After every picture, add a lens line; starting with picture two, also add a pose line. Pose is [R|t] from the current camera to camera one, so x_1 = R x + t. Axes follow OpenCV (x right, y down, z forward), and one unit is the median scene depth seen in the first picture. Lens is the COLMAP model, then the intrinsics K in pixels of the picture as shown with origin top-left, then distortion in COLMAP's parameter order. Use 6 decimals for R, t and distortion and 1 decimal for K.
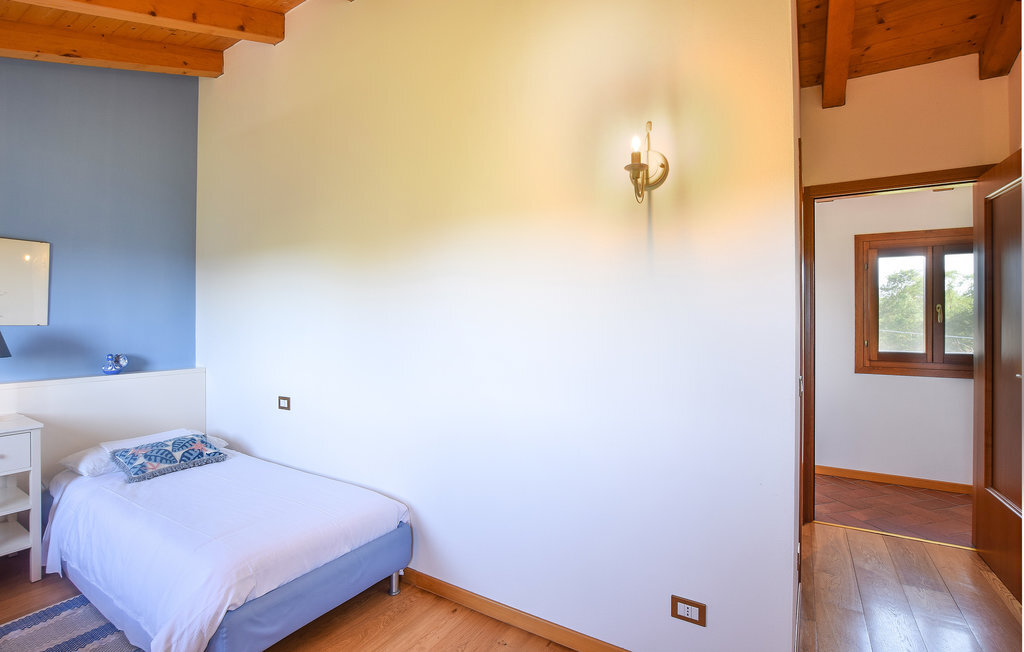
lens RADIAL K [[470.0, 0, 515.7], [0, 470.0, 318.5], [0, 0, 1]] dist [-0.020232, -0.000219]
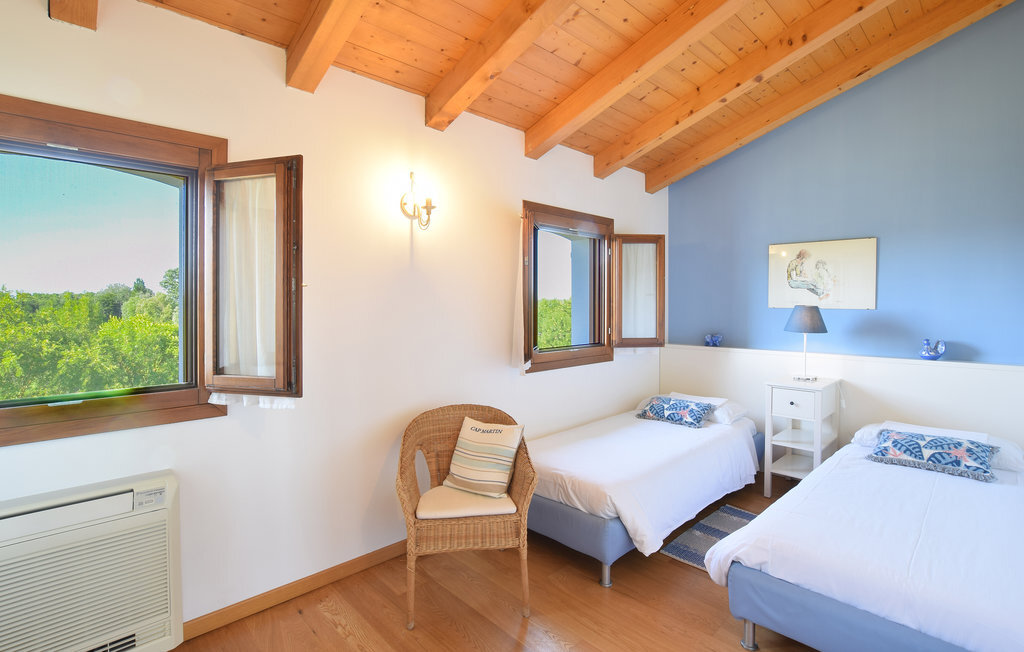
lens RADIAL K [[470.0, 0, 503.5], [0, 470.0, 304.4], [0, 0, 1]] dist [-0.020232, -0.000219]
pose [[-0.276839, -0.000115, -0.960916, 0.370946], [0.006271, 0.999978, -0.001926, -0.001567], [0.960896, -0.006559, -0.276832, 0.445873]]
